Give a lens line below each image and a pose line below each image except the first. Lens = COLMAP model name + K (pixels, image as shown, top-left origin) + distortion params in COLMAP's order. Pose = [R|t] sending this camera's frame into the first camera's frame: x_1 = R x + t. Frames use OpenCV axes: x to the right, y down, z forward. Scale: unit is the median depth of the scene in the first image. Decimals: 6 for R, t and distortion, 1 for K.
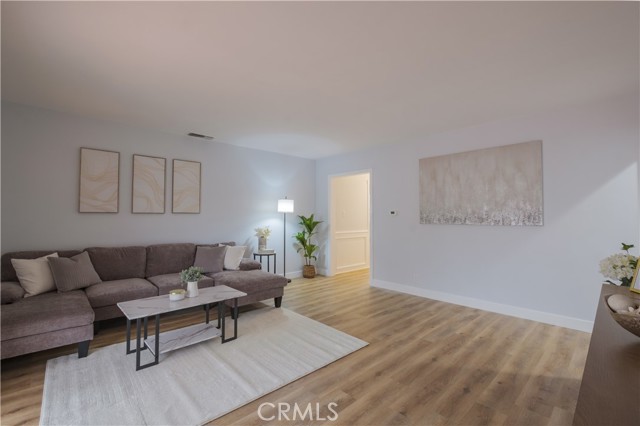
lens RADIAL K [[279.2, 0, 317.1], [0, 279.2, 213.7], [0, 0, 1]] dist [-0.007857, 0.000162]
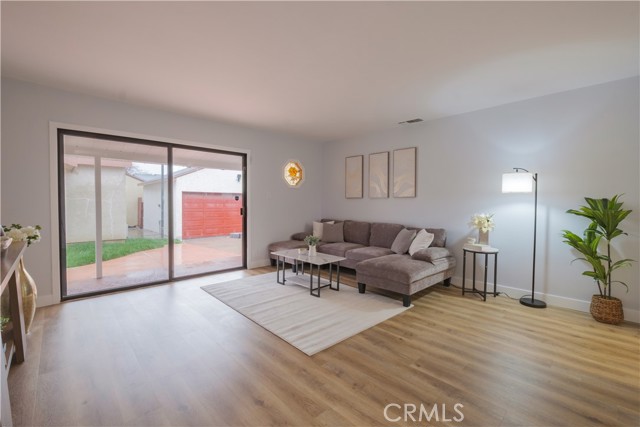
lens RADIAL K [[279.2, 0, 314.9], [0, 279.2, 210.2], [0, 0, 1]] dist [-0.007857, 0.000162]
pose [[0.007993, 0.026721, -0.999611, 0.849466], [0.006910, 0.999618, 0.026777, 0.022426], [0.999944, -0.007121, 0.007805, 0.876753]]
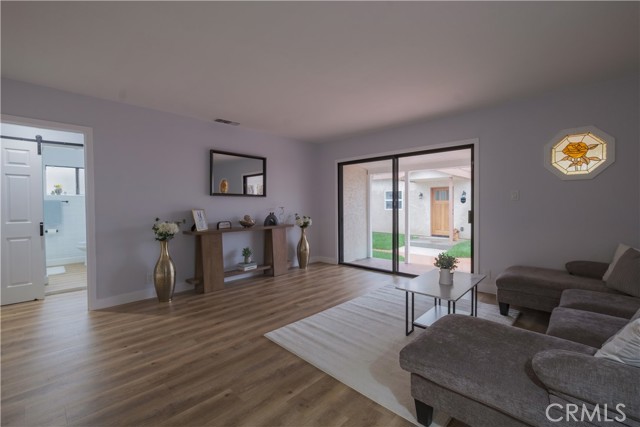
lens RADIAL K [[279.2, 0, 316.8], [0, 279.2, 211.9], [0, 0, 1]] dist [-0.007857, 0.000162]
pose [[-0.998740, 0.006078, -0.049808, 0.042910], [0.005367, 0.999882, 0.014392, 0.024893], [0.049889, 0.014107, -0.998655, 1.701839]]
